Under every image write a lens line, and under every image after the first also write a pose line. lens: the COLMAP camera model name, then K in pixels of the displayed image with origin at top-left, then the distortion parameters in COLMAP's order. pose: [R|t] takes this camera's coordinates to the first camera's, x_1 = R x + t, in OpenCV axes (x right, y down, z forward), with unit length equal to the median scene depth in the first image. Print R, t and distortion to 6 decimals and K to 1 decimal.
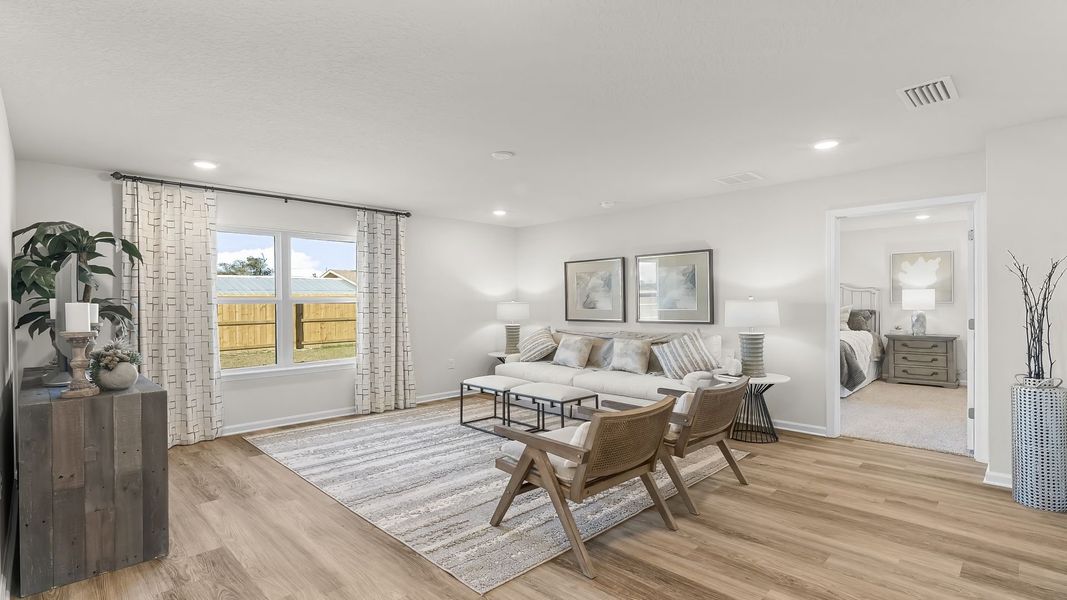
lens RADIAL K [[500.8, 0, 522.0], [0, 500.8, 302.9], [0, 0, 1]] dist [-0.000503, -0.000759]
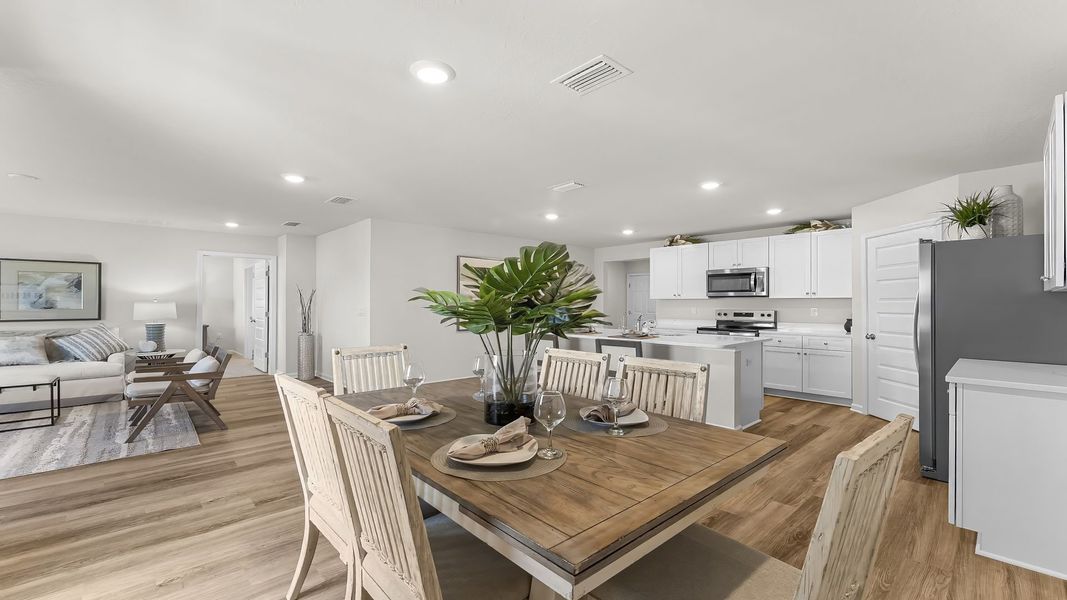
lens RADIAL K [[456.4, 0, 533.5], [0, 456.4, 300.0], [0, 0, 1]] dist [-0.000149, -0.000084]
pose [[0.030002, 0.013767, 0.999455, -0.874962], [-0.000418, 0.999905, -0.013761, 0.007255], [-0.999550, -0.000005, 0.030005, -0.192566]]
